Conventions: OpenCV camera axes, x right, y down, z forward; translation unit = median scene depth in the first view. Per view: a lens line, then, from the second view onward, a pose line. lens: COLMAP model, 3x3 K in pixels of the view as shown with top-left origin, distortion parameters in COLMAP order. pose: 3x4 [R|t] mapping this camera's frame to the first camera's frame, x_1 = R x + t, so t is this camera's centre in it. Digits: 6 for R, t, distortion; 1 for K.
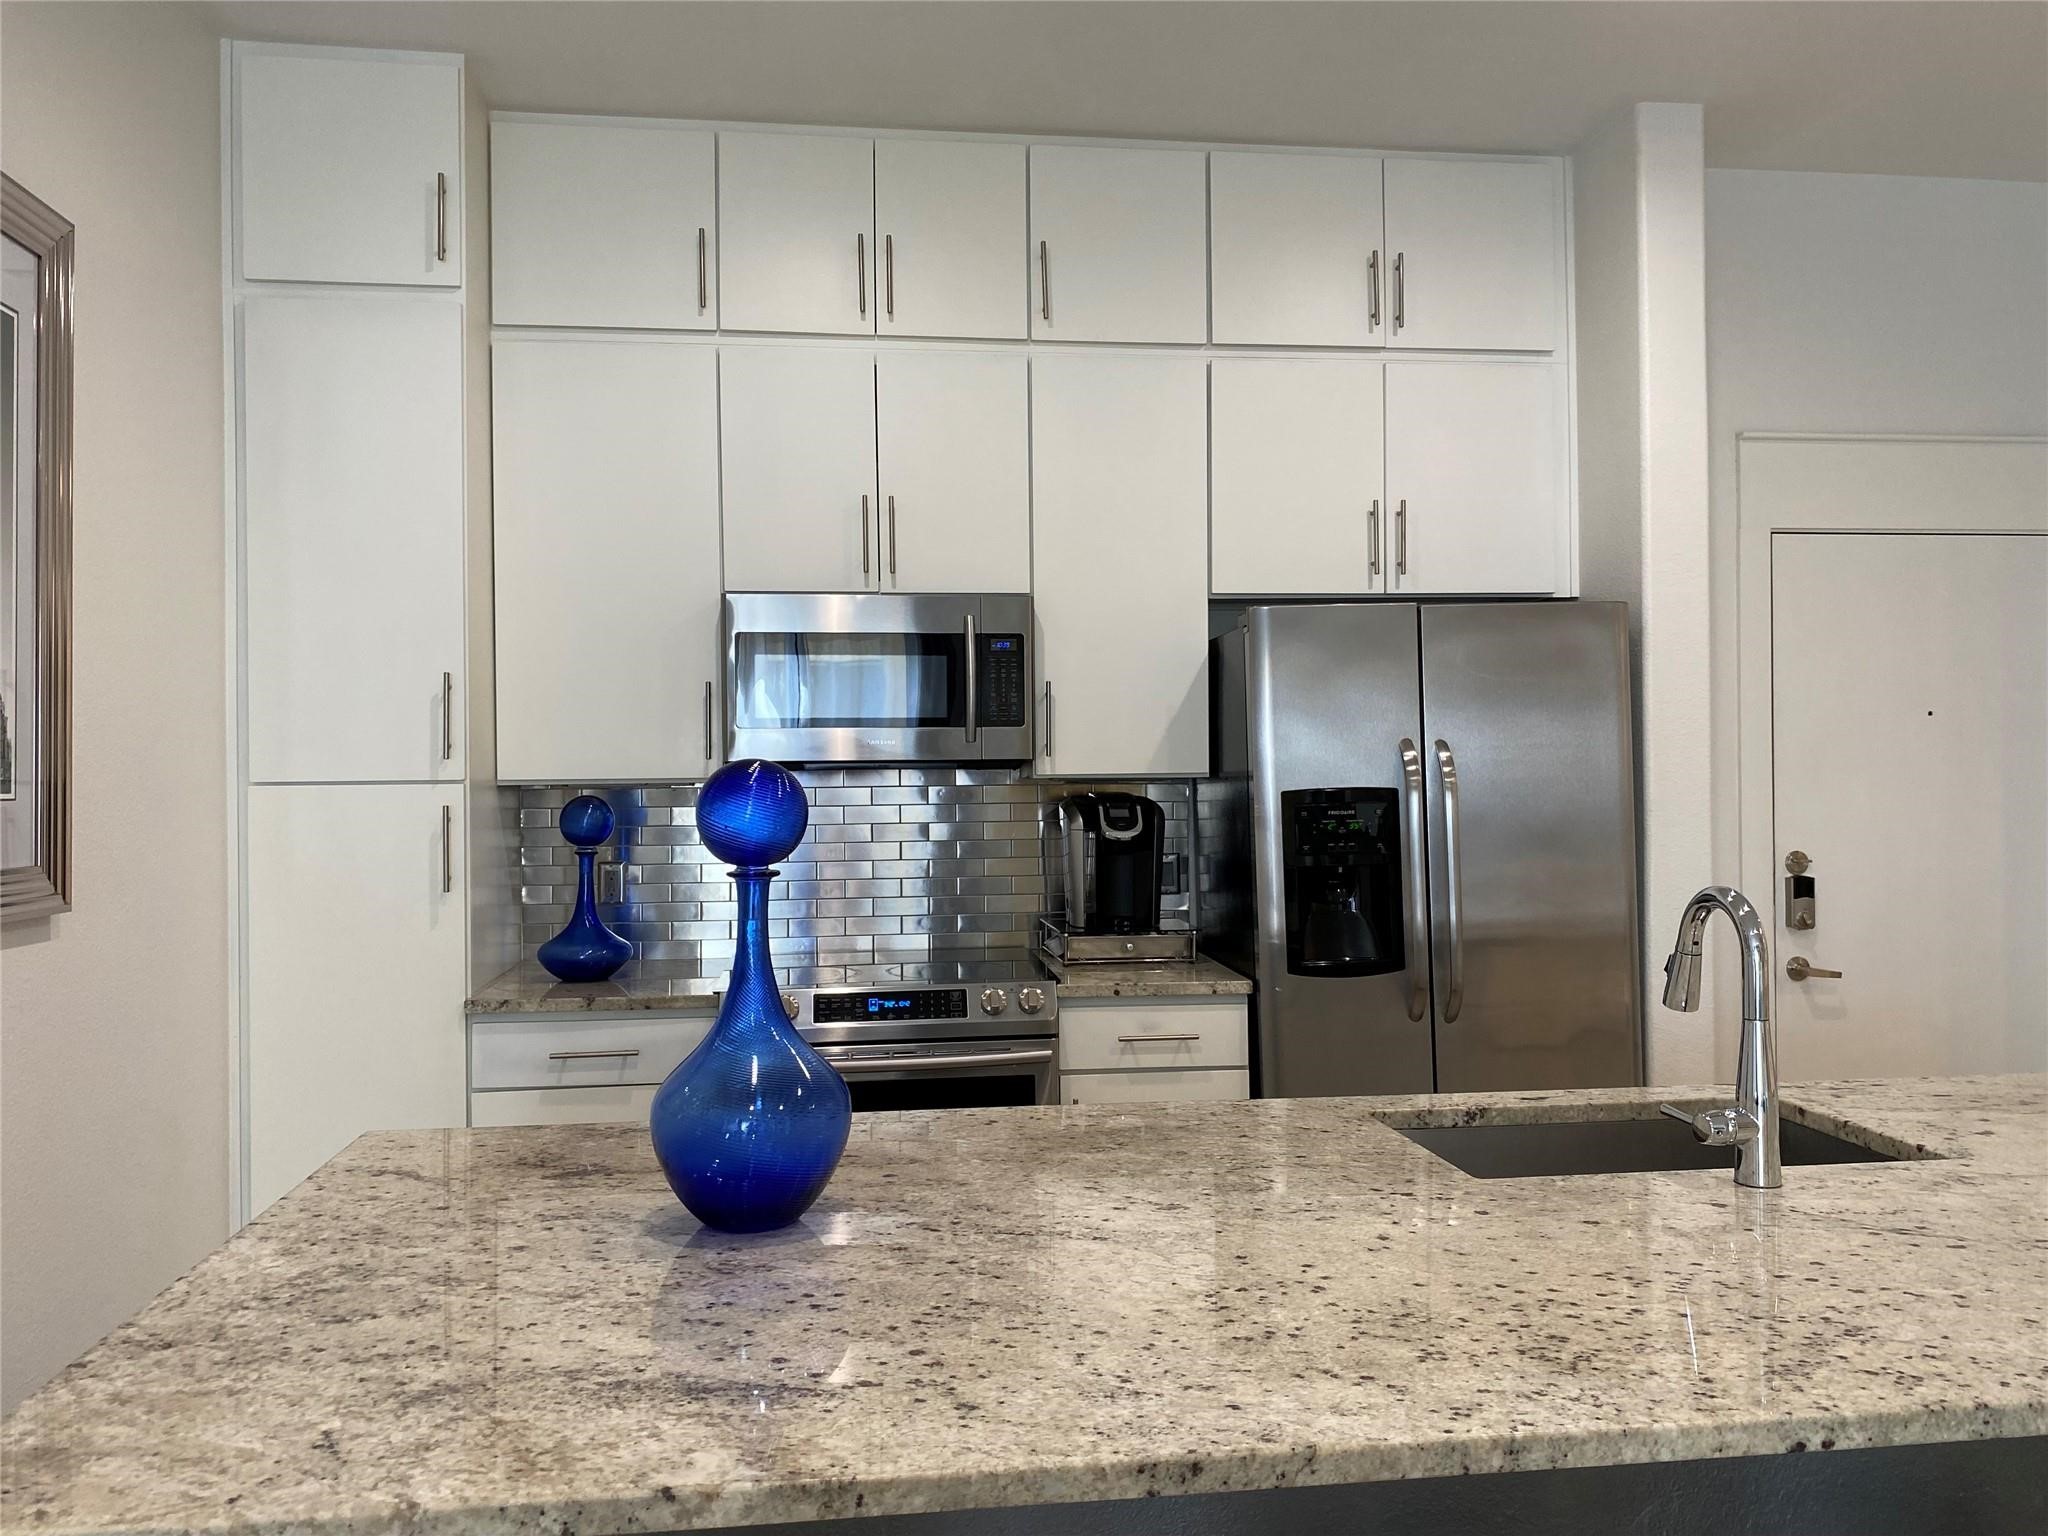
lens RADIAL K [[1539.3, 0, 1023.4], [0, 1539.3, 760.2], [0, 0, 1]] dist [0.091430, -0.184030]
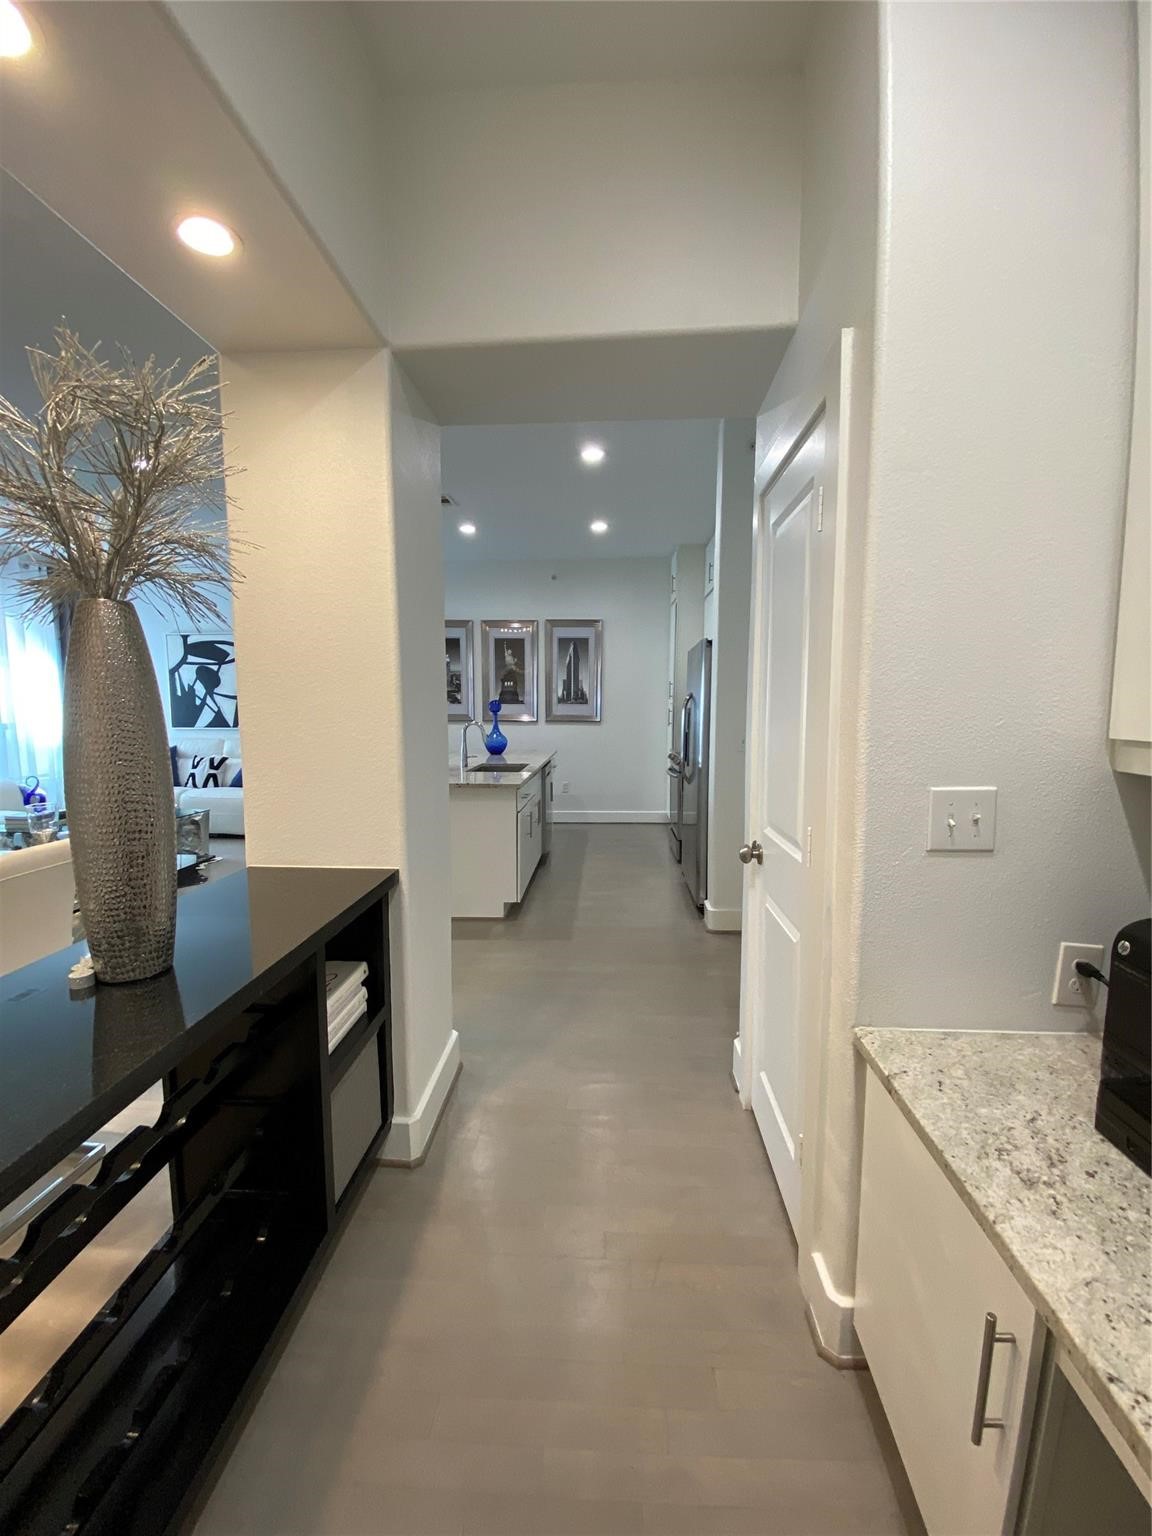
lens RADIAL K [[613.4, 0, 577.8], [0, 613.4, 765.4], [0, 0, 1]] dist [0.027421, -0.022994]
pose [[-0.182922, 0.105433, -0.977458, 1.443563], [0.004465, 0.994312, 0.106416, -0.000866], [0.983117, 0.015101, -0.182352, 0.969774]]
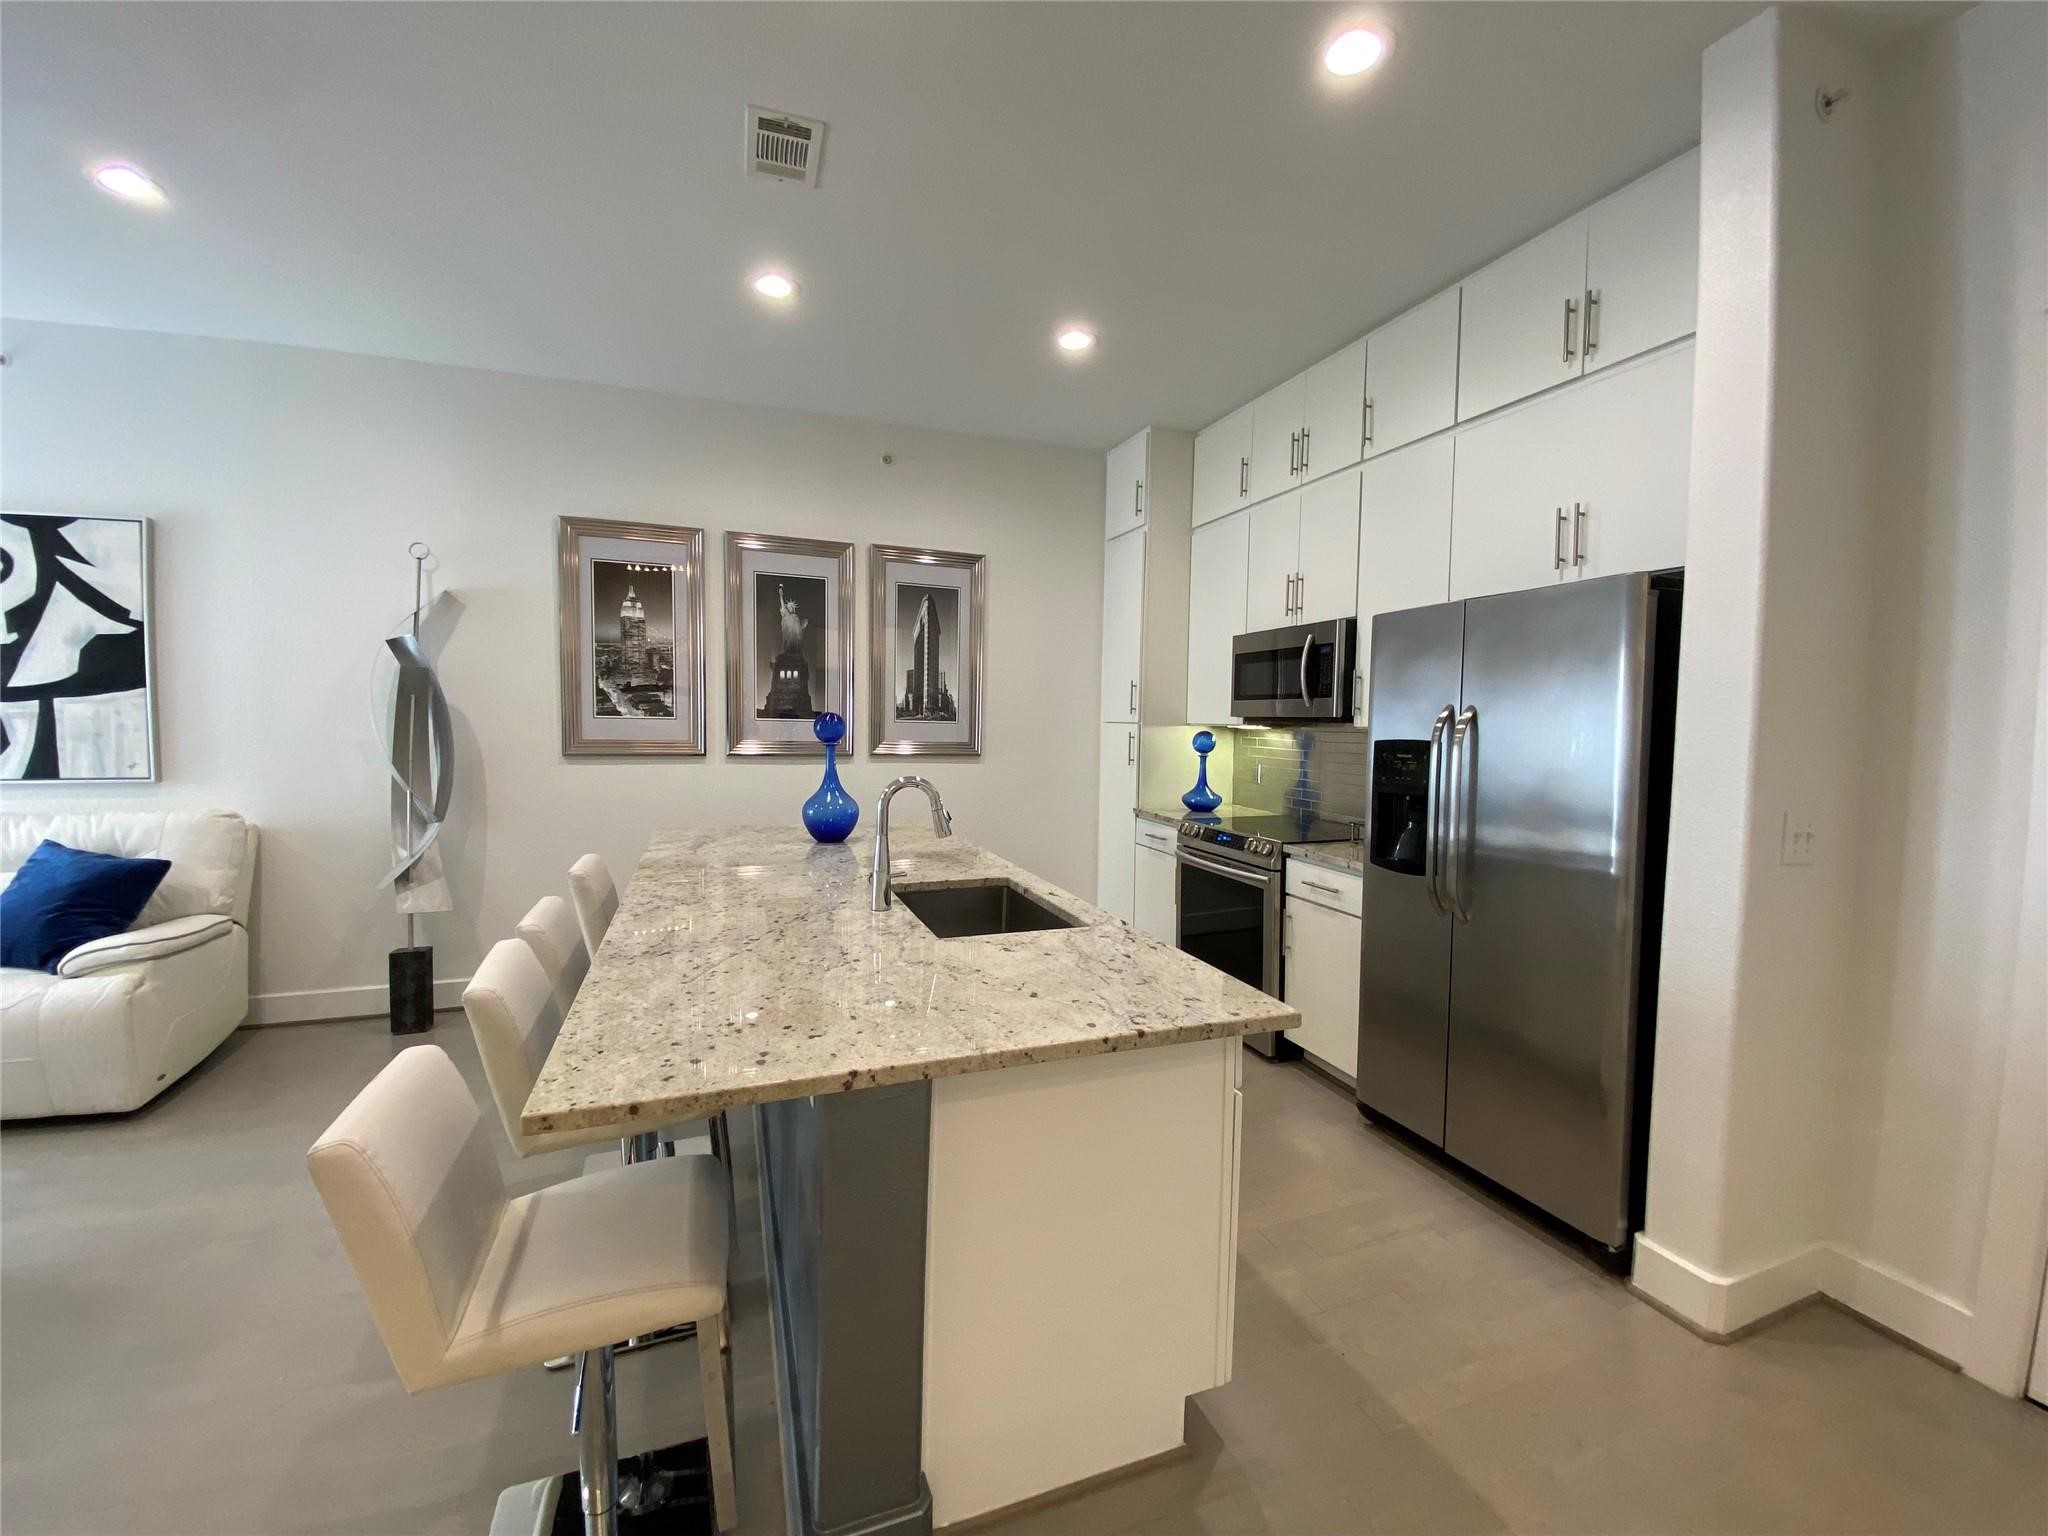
lens RADIAL K [[829.6, 0, 1025.6], [0, 829.6, 767.0], [0, 0, 1]] dist [0.011616, -0.018325]
pose [[0.224852, 0.068127, -0.972008, 0.832598], [-0.011709, 0.997670, 0.067217, -0.003369], [0.974323, -0.003732, 0.225125, 0.471653]]
